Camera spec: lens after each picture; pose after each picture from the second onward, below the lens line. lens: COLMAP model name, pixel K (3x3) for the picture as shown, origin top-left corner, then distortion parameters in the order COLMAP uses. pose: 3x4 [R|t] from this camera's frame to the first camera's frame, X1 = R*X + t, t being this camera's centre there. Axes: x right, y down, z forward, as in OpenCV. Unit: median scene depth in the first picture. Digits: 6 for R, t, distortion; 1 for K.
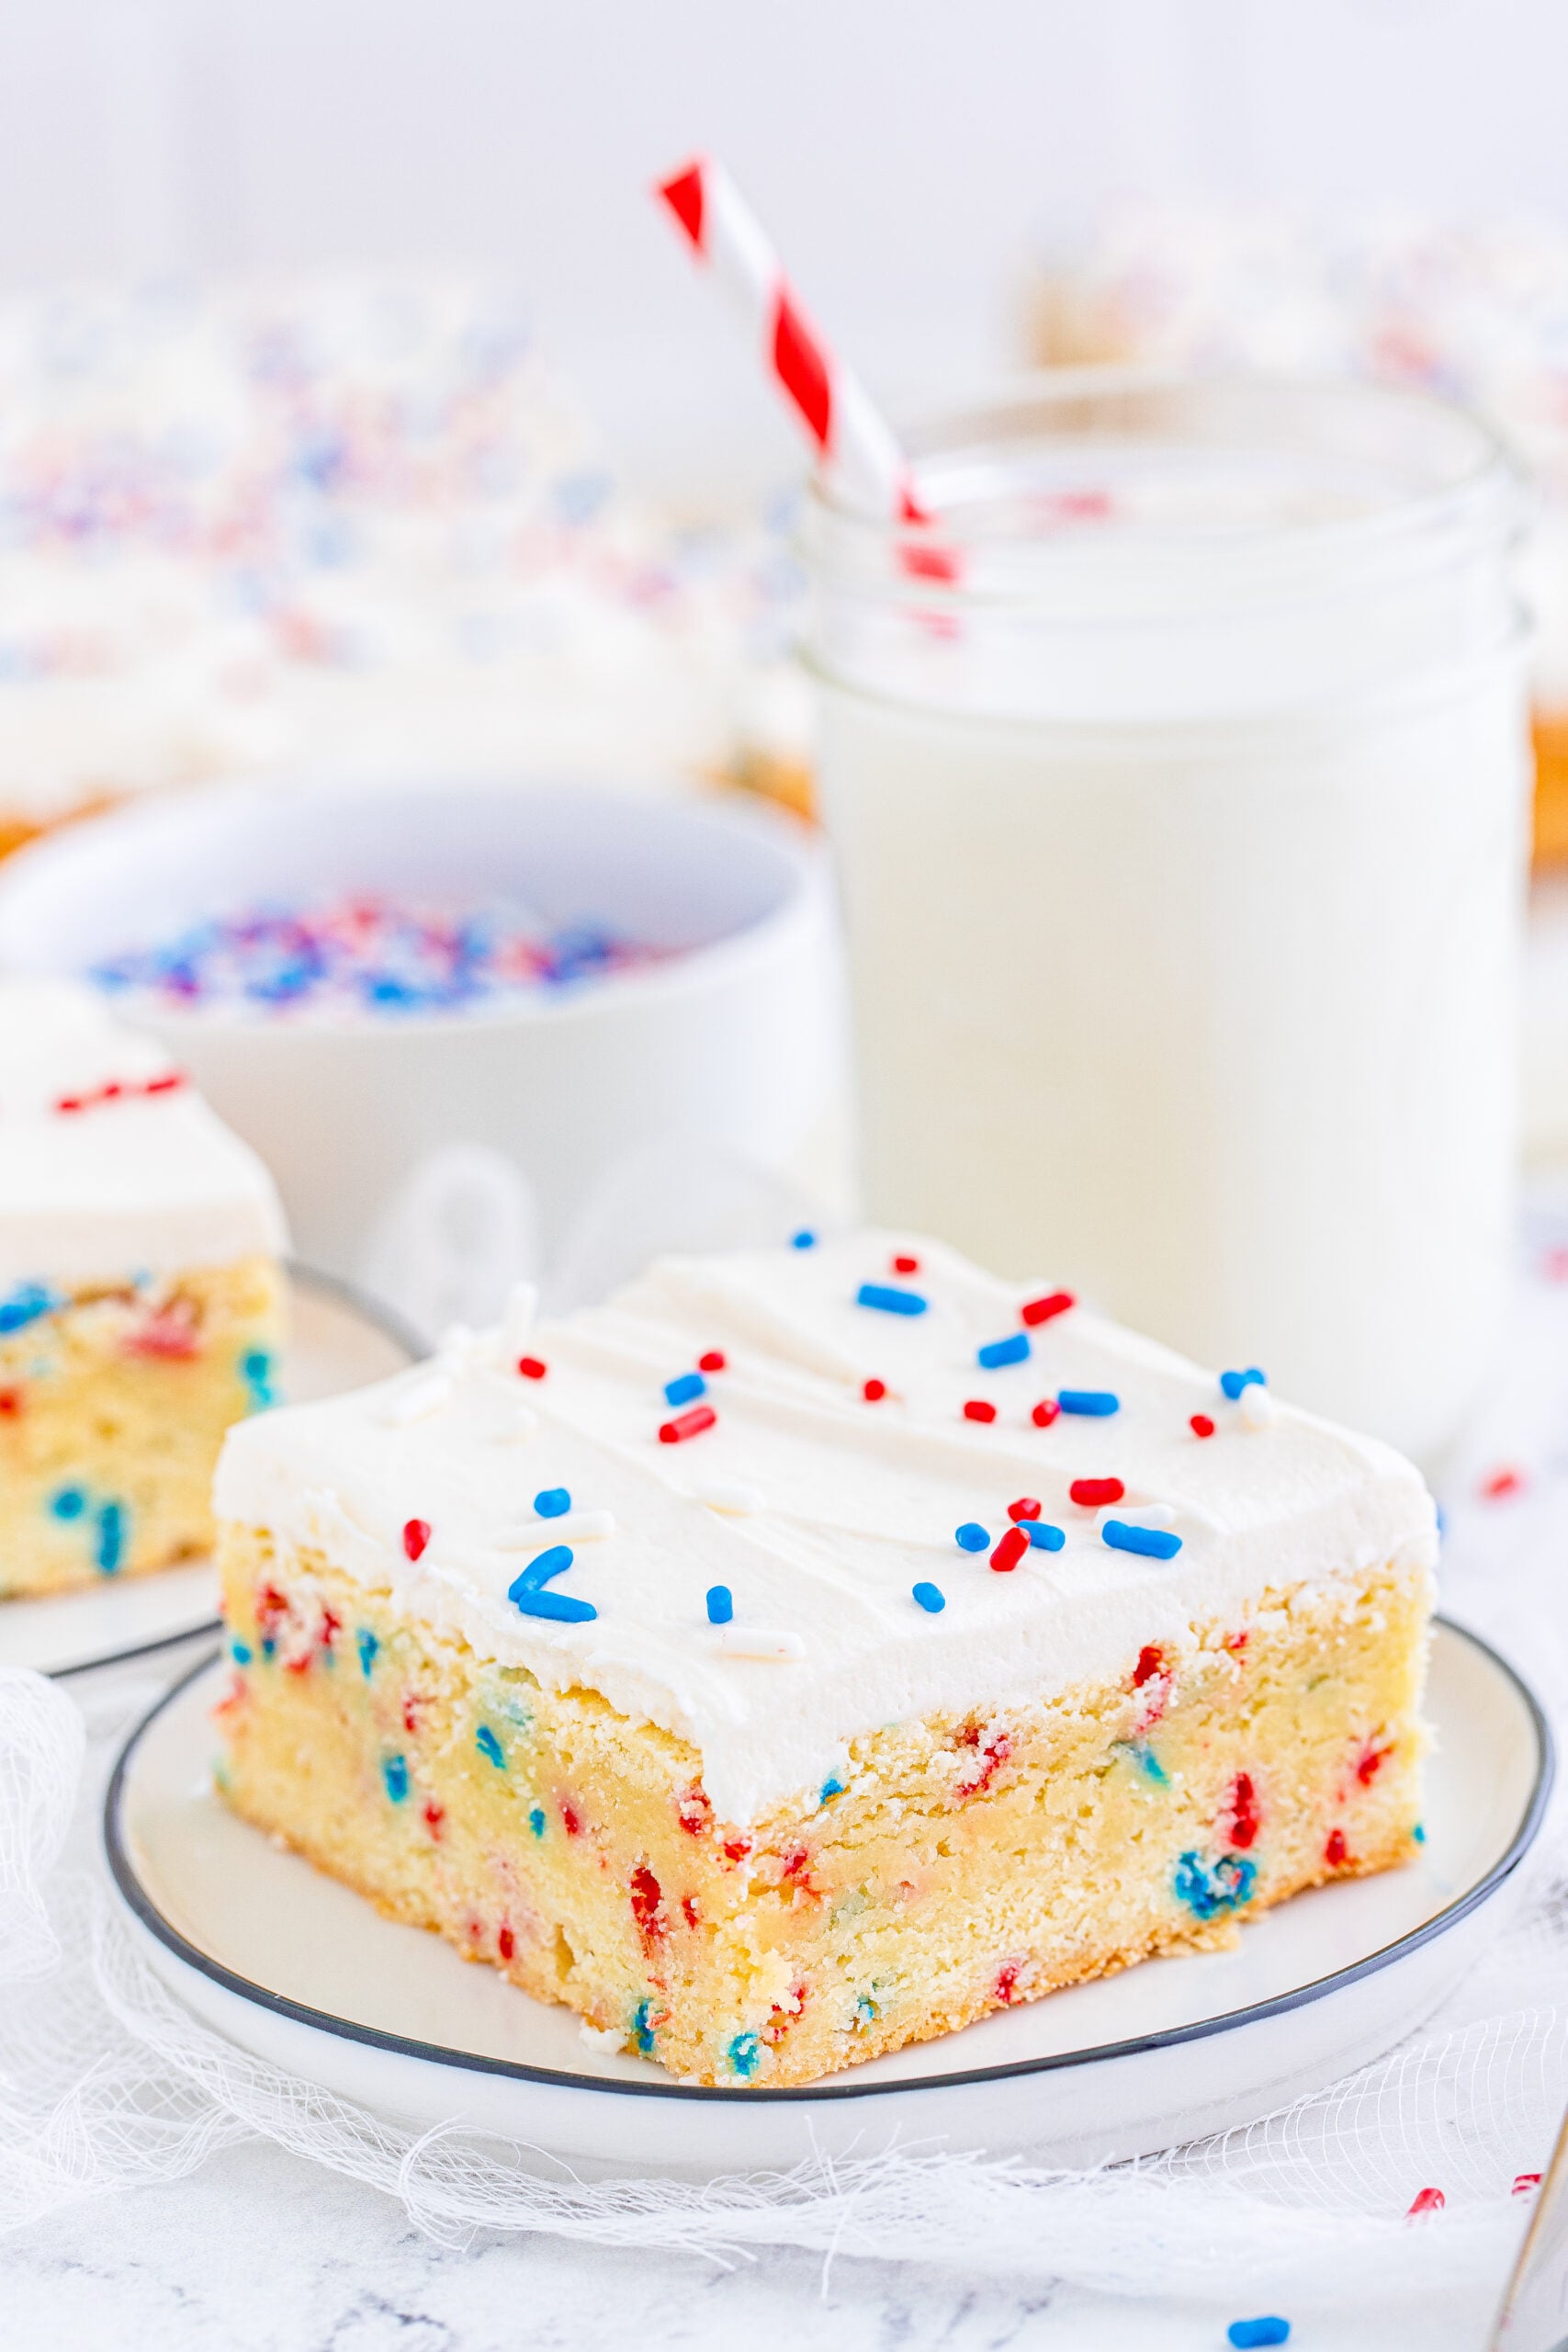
lens RADIAL K [[9185.3, 0, 784.0], [0, 9185.3, 1176.0], [0, 0, 1]] dist [-0.003674, 1.423900]
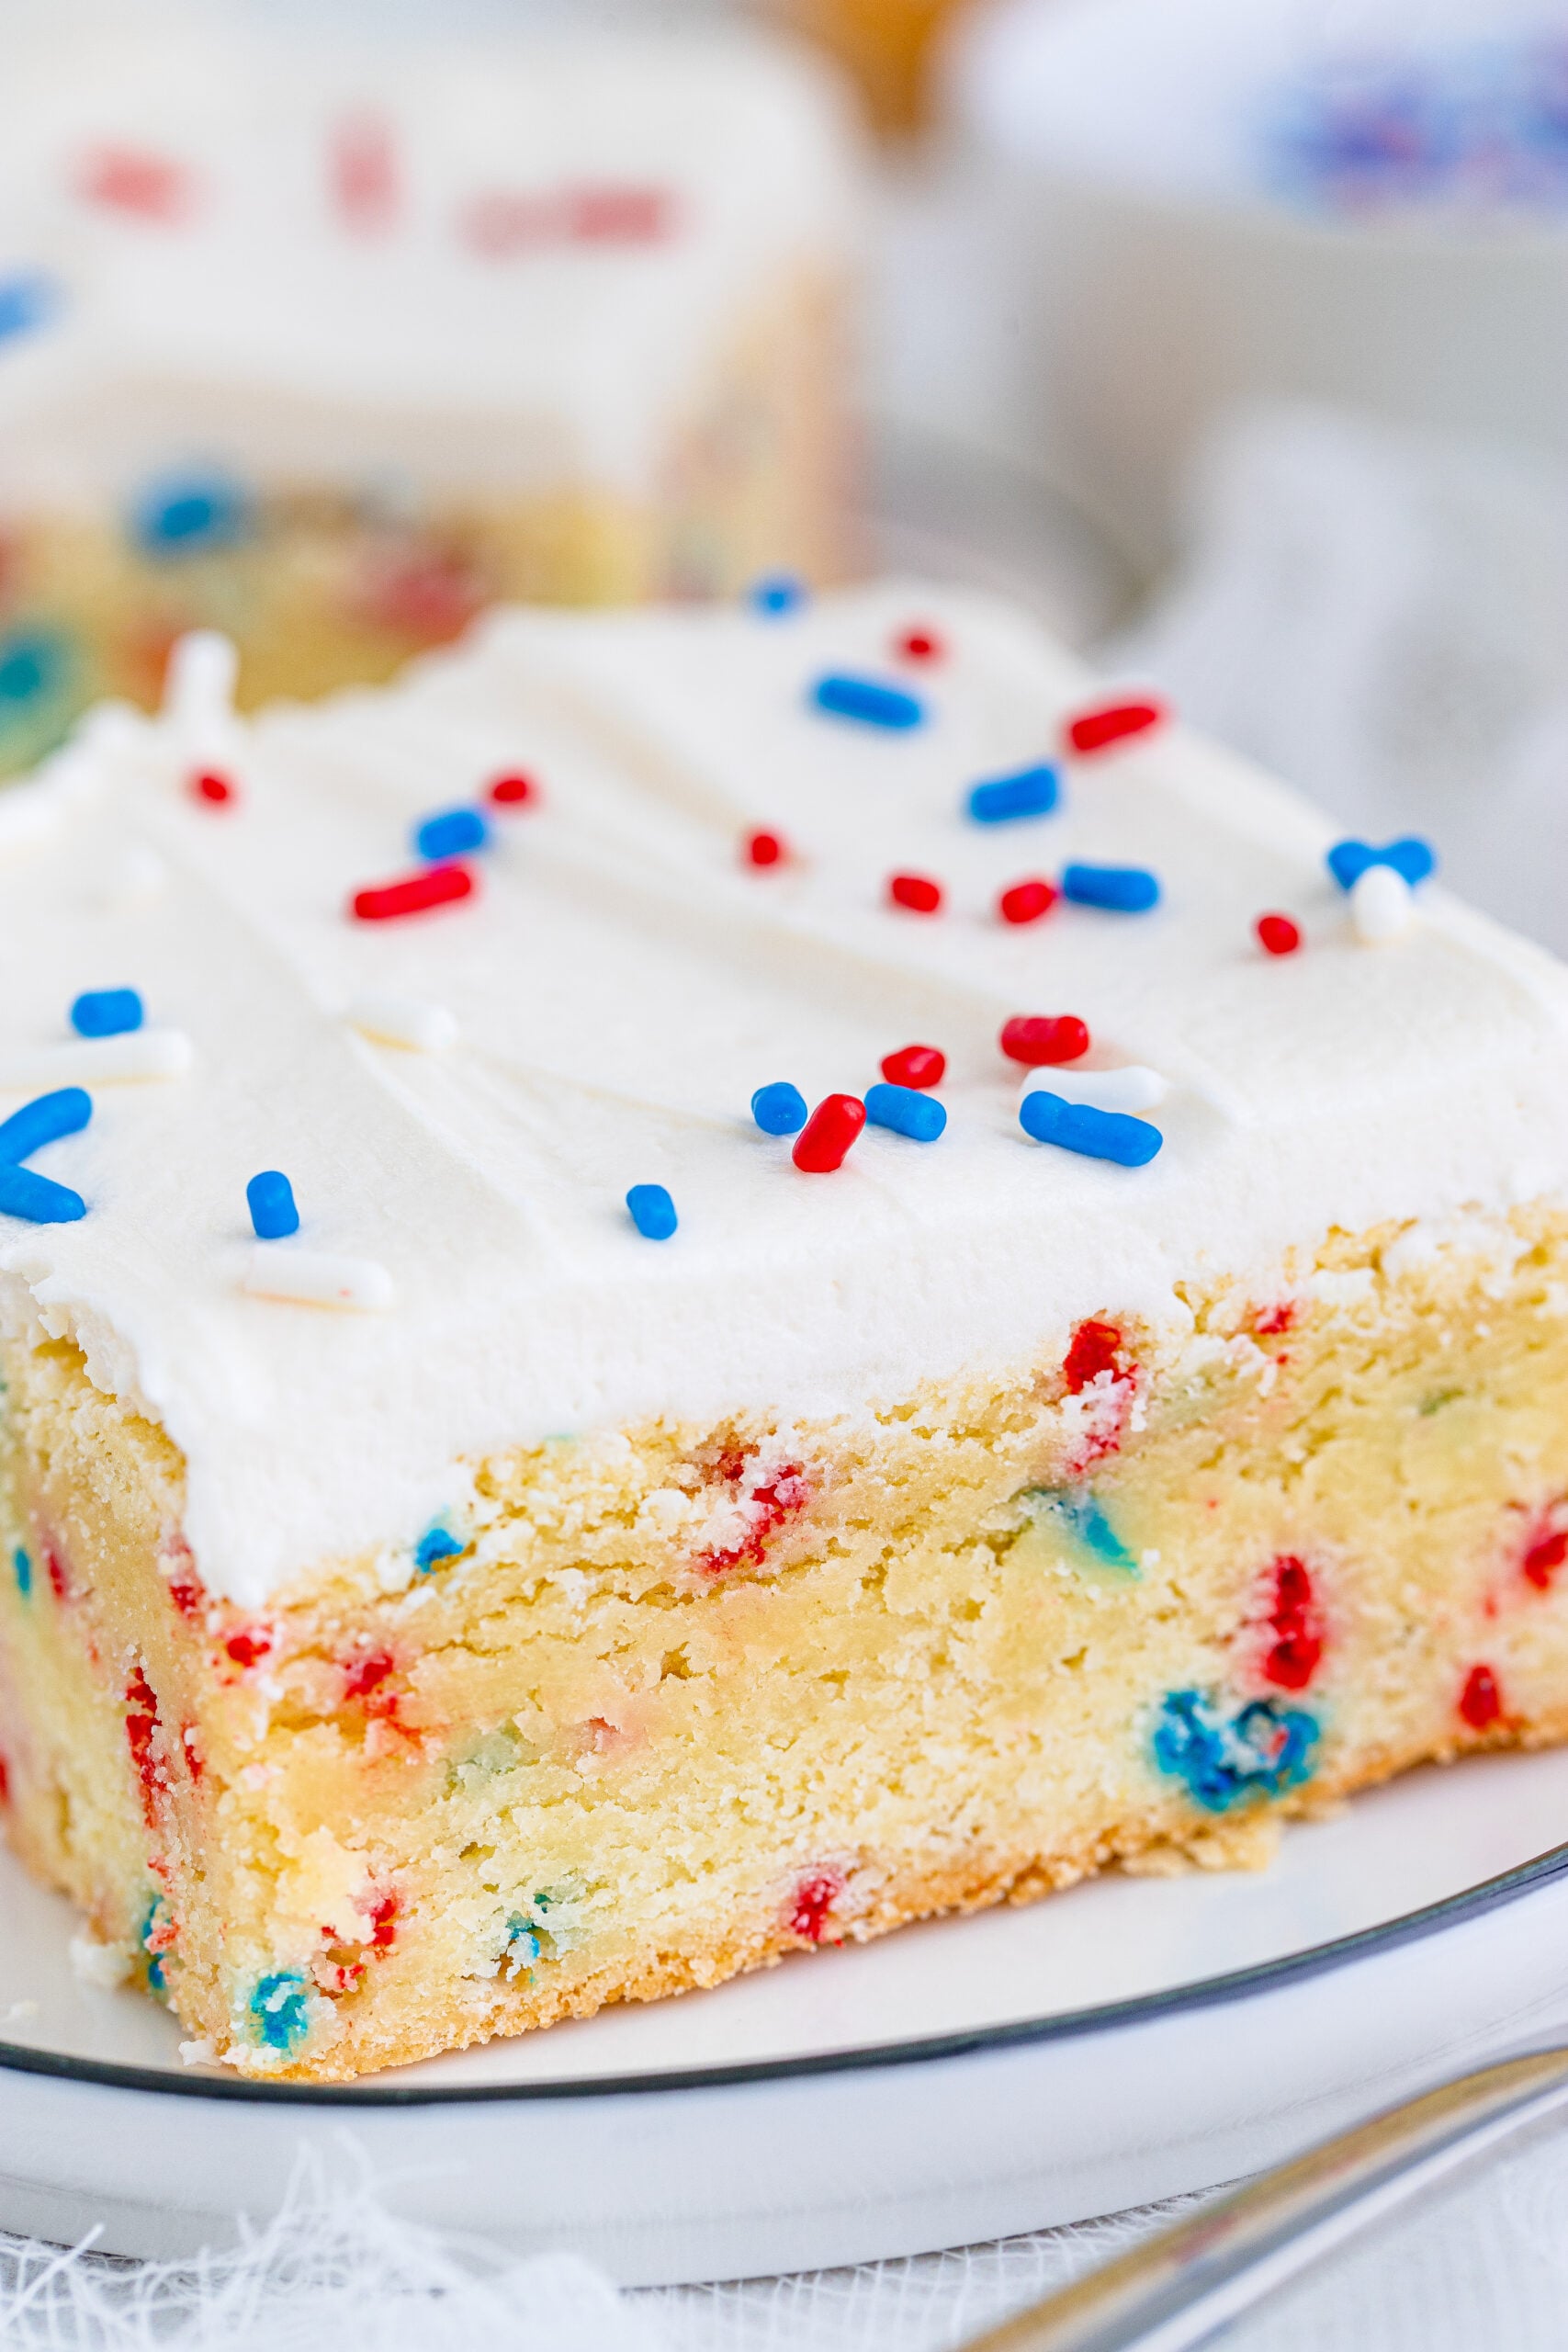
lens RADIAL K [[9852.0, 0, 784.0], [0, 9852.0, 1176.0], [0, 0, 1]] dist [-0.034746, -0.340334]
pose [[0.981289, 0.051012, -0.185661, 0.131257], [-0.043008, 0.997974, 0.046888, 0.015241], [0.187677, -0.038026, 0.981494, 0.410476]]
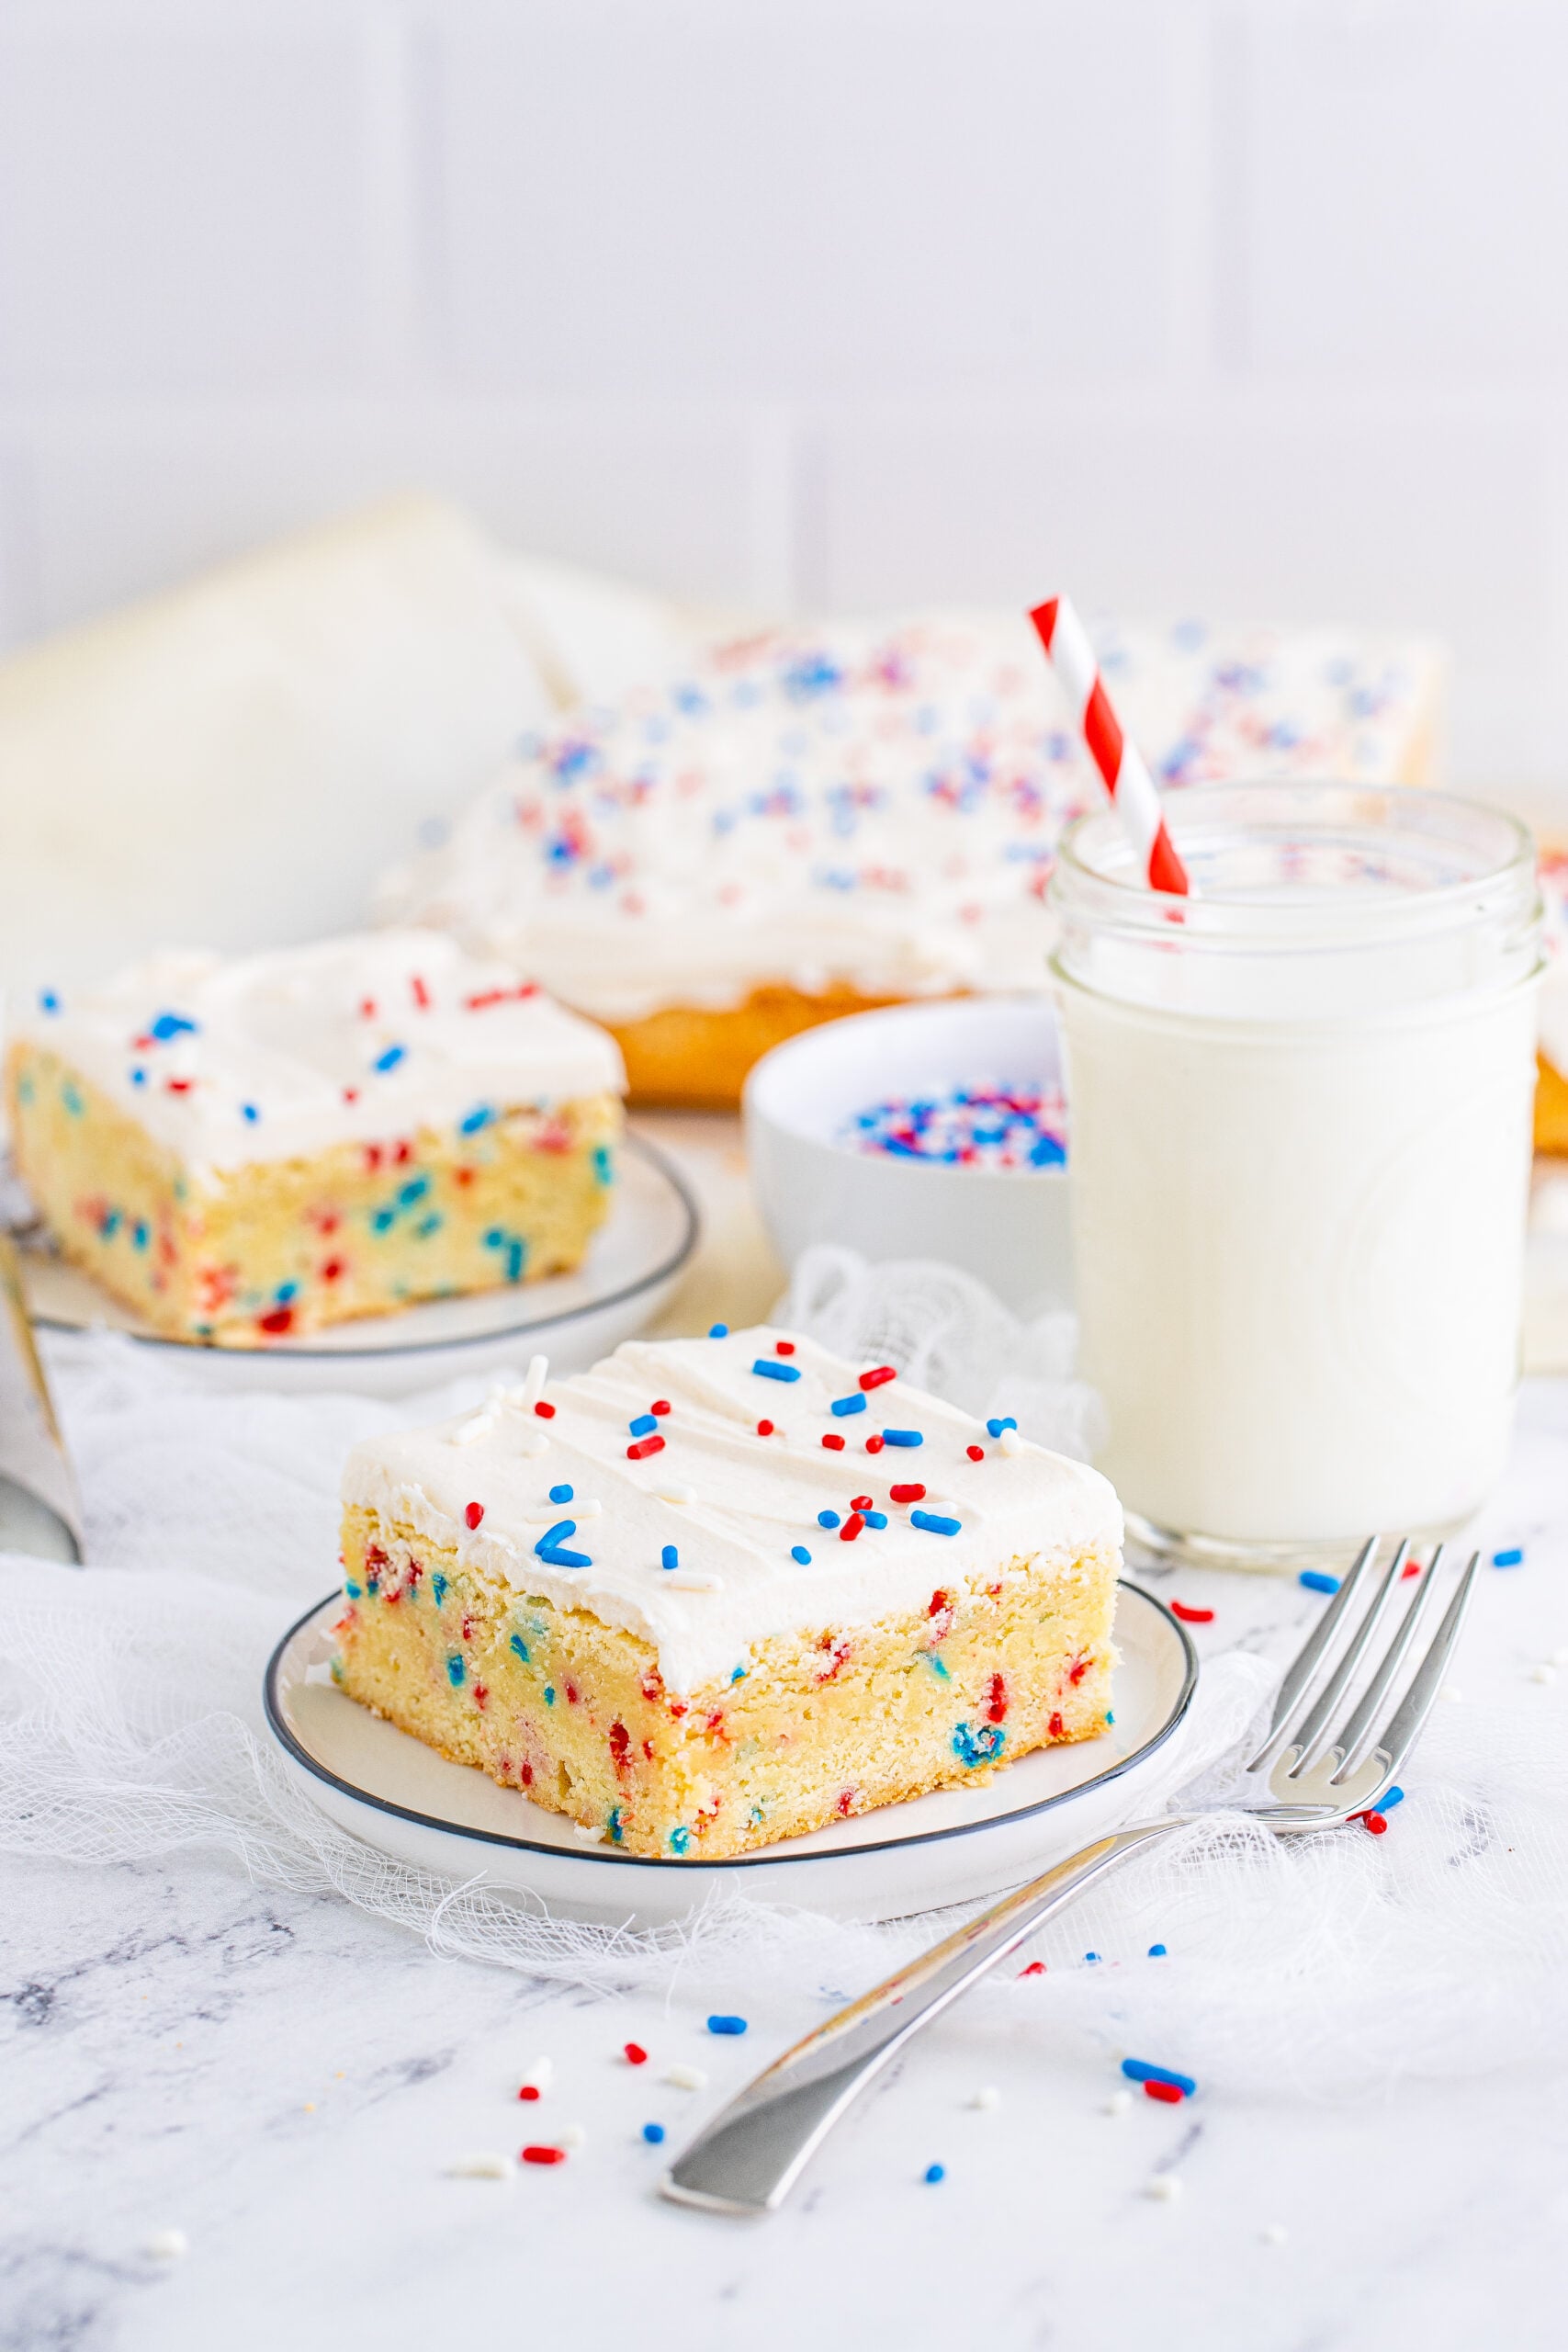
lens RADIAL K [[9185.3, 0, 784.0], [0, 9185.3, 1176.0], [0, 0, 1]] dist [-0.003674, 1.423900]
pose [[0.999562, 0.018228, 0.023311, -0.024943], [-0.017879, 0.999726, -0.015098, 0.004255], [-0.023579, 0.014675, 0.999614, -0.577179]]
